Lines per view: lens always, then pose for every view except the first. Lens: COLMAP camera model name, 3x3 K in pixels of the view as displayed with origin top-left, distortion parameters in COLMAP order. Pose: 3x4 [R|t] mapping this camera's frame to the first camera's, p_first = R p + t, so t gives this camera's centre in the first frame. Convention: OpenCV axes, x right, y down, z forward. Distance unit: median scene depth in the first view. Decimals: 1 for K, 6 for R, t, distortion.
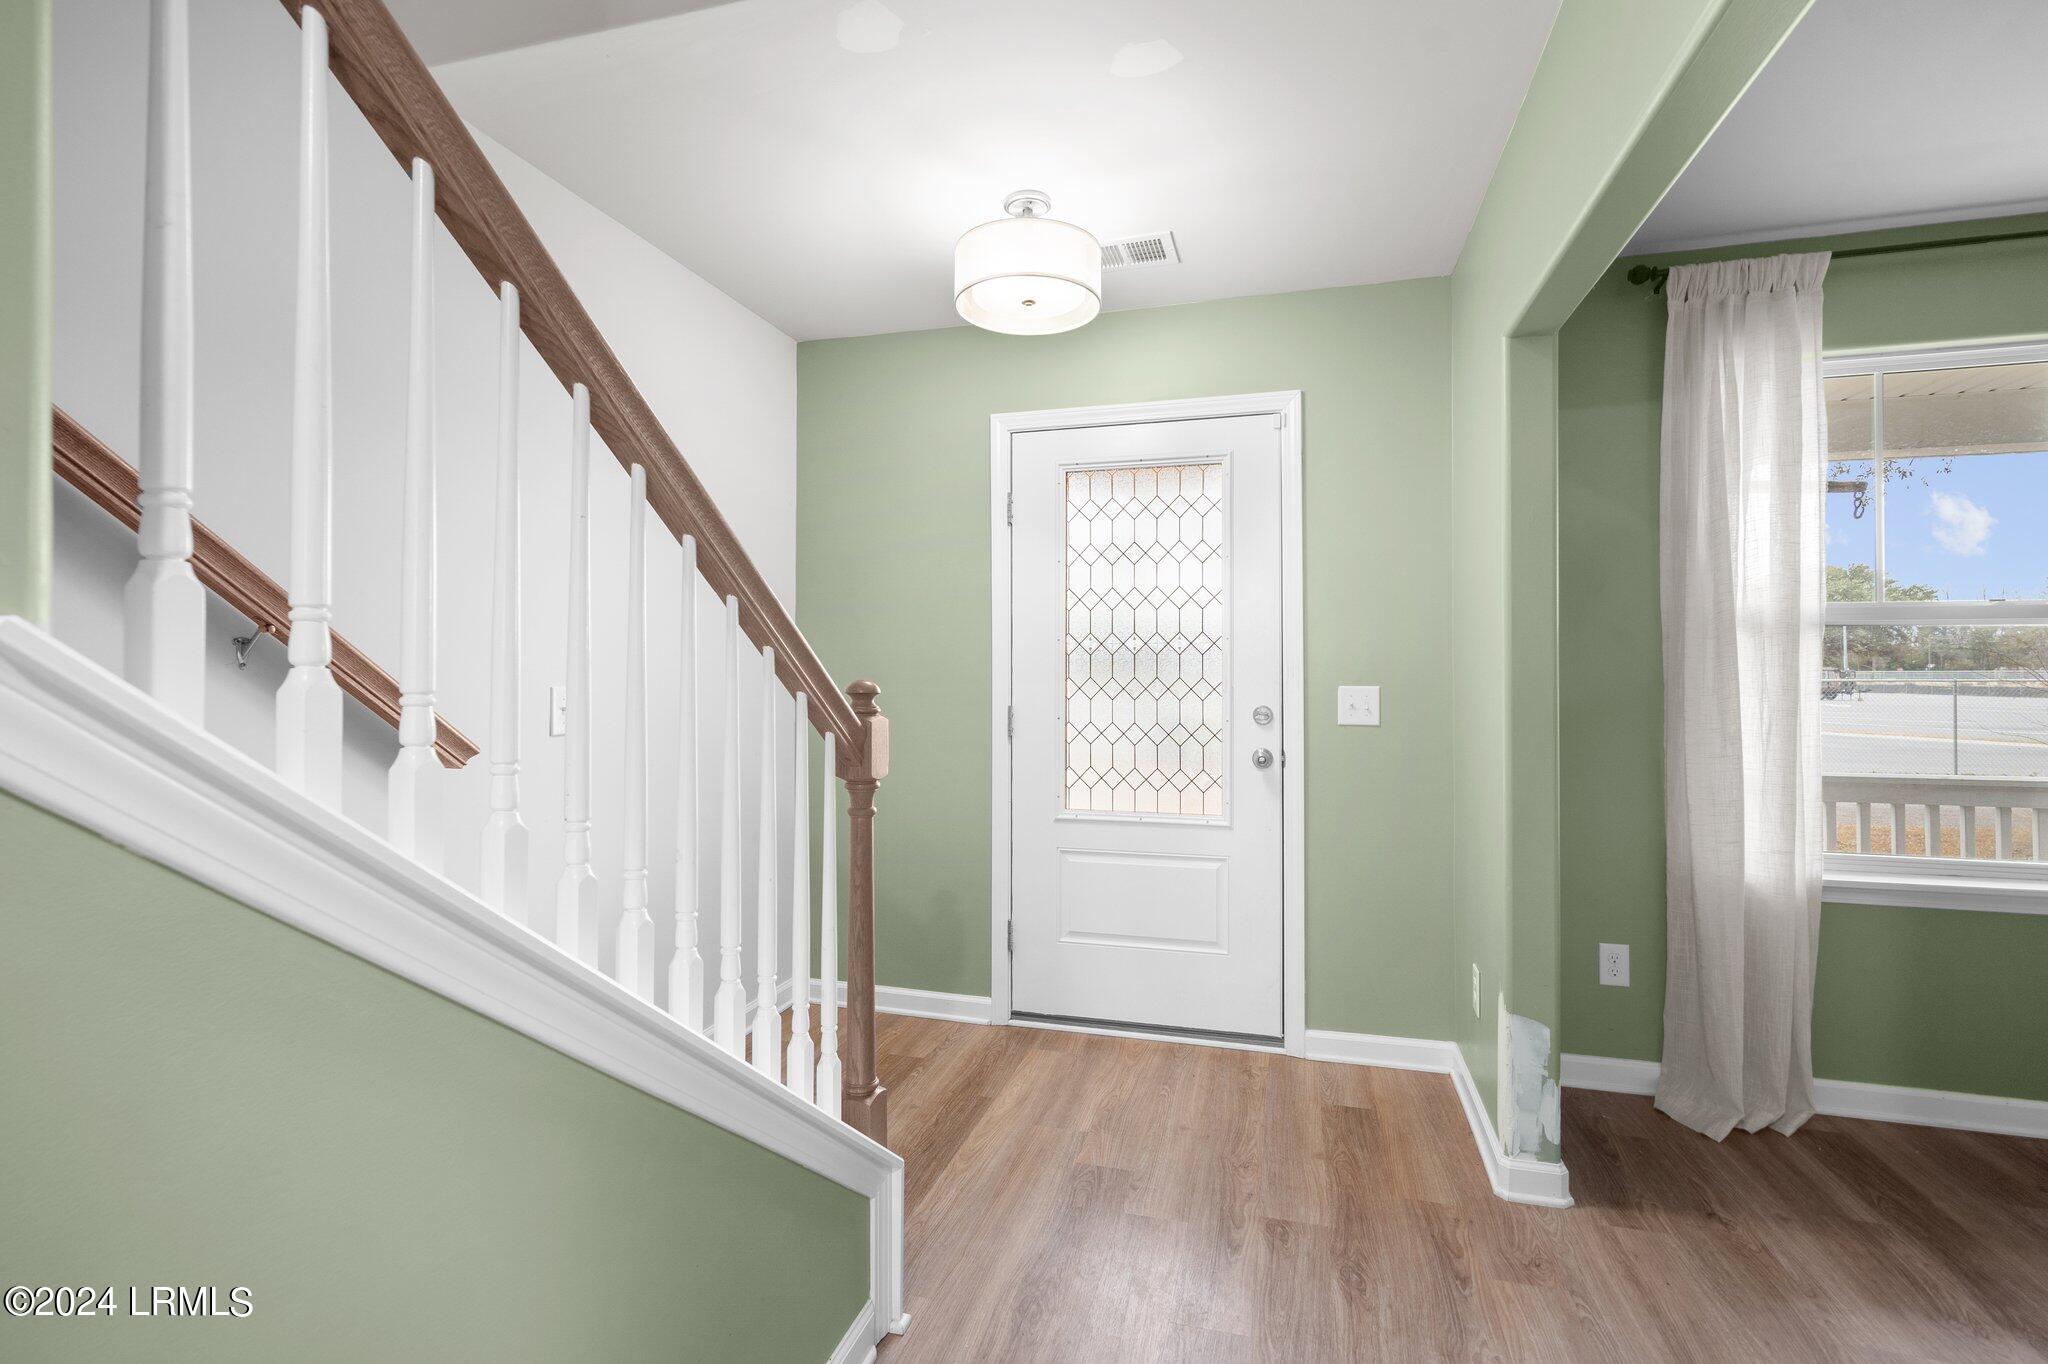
lens RADIAL K [[962.5, 0, 1024.5], [0, 962.5, 664.2], [0, 0, 1]] dist [-0.008982, 0.003738]
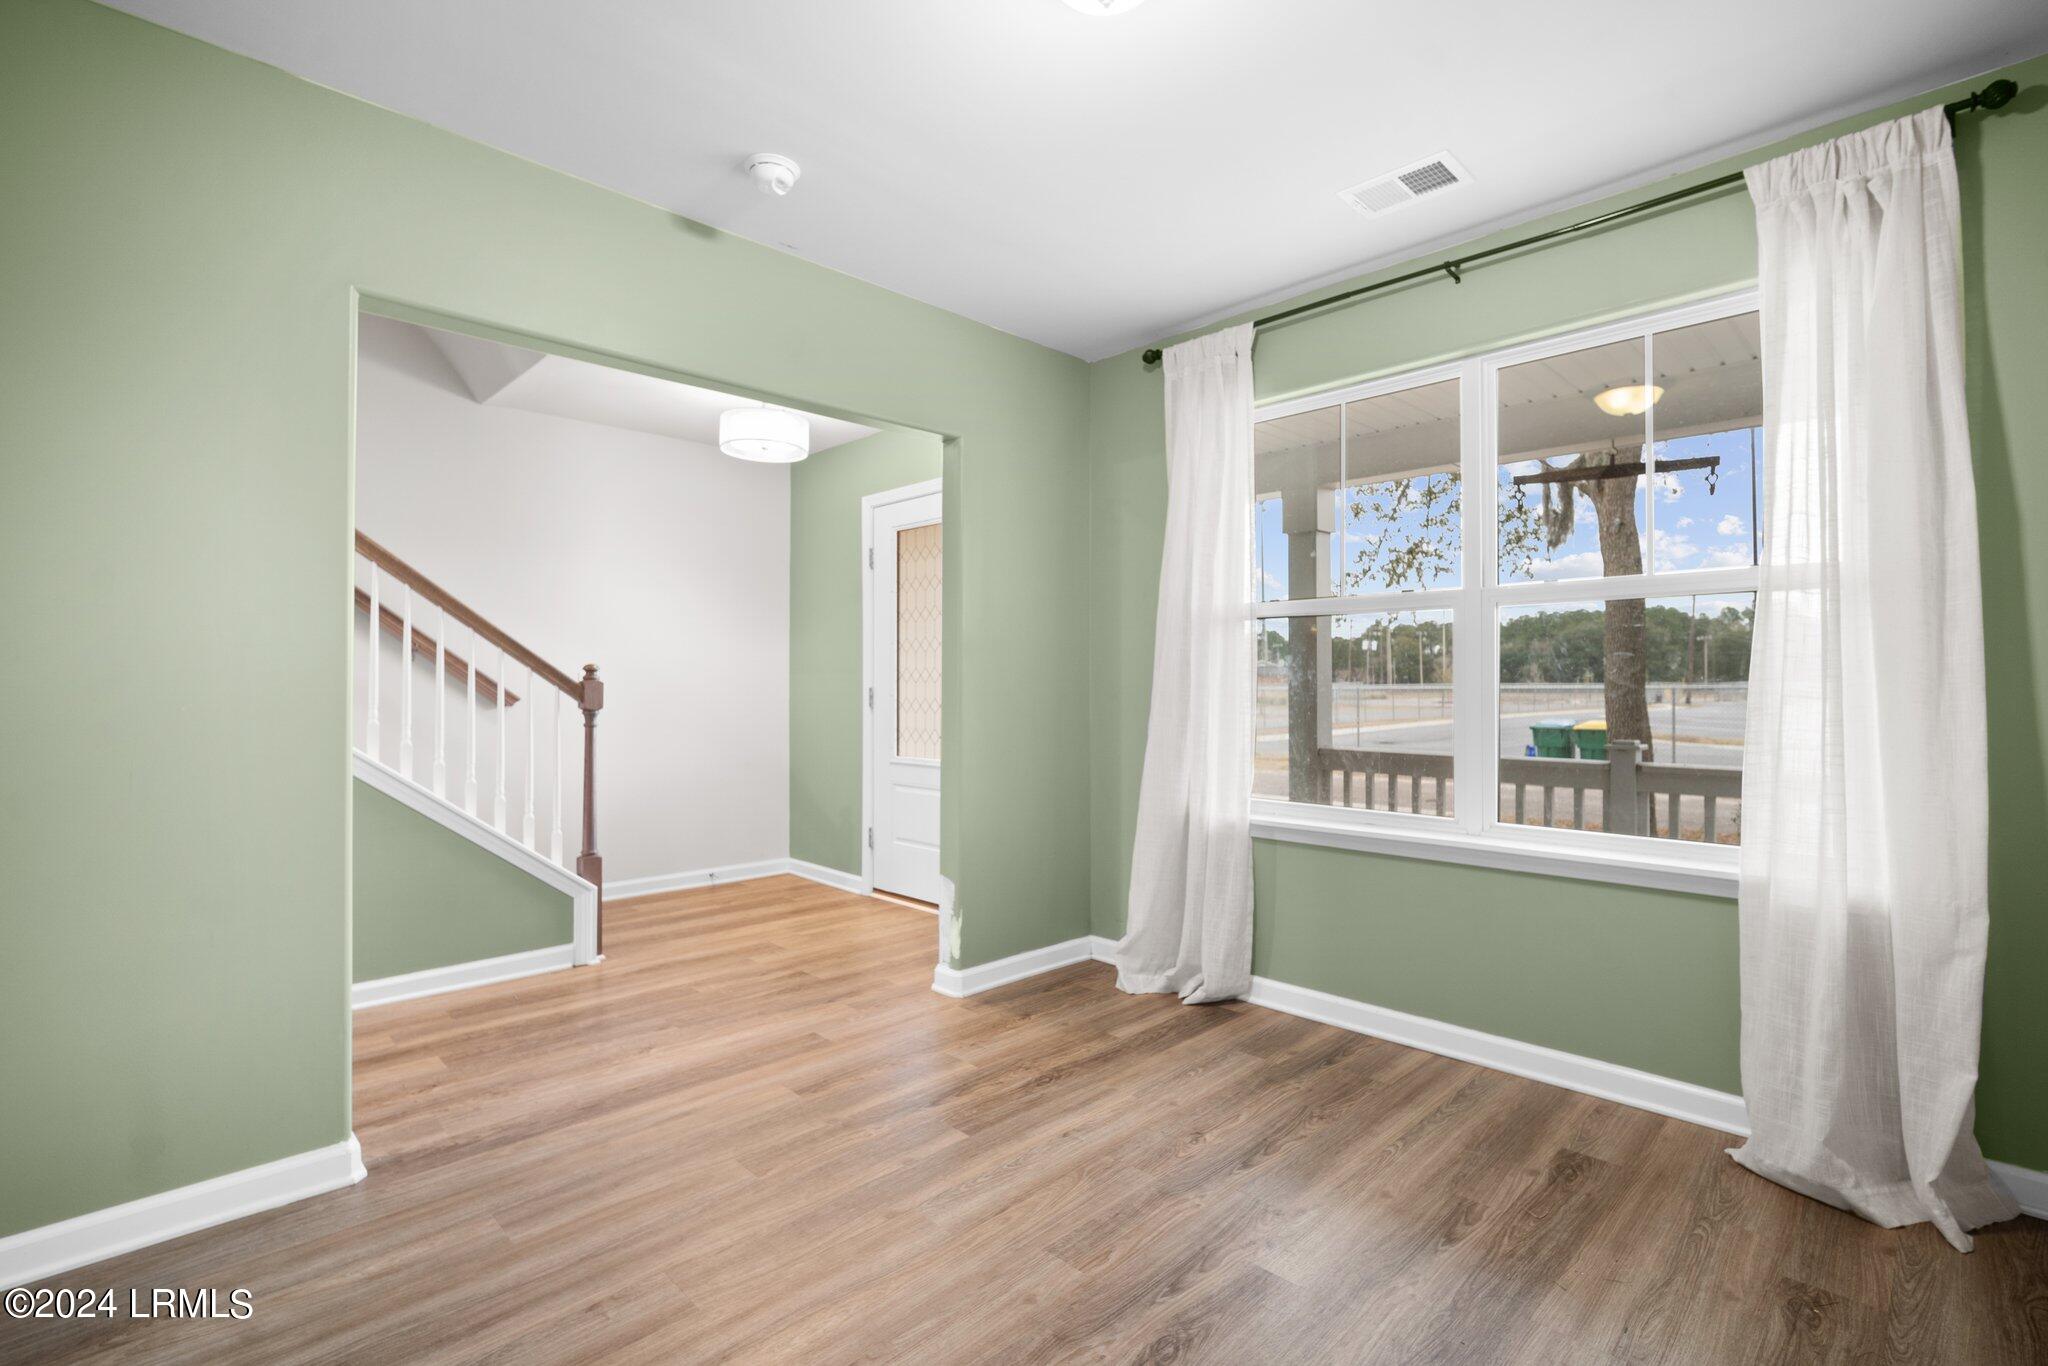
lens RADIAL K [[962.5, 0, 1031.8], [0, 962.5, 690.5], [0, 0, 1]] dist [-0.008982, 0.003738]
pose [[0.868743, 0.001506, -0.495260, 1.217023], [0.006427, 0.999877, 0.014314, 0.035185], [0.495221, -0.015618, 0.868627, -0.251374]]
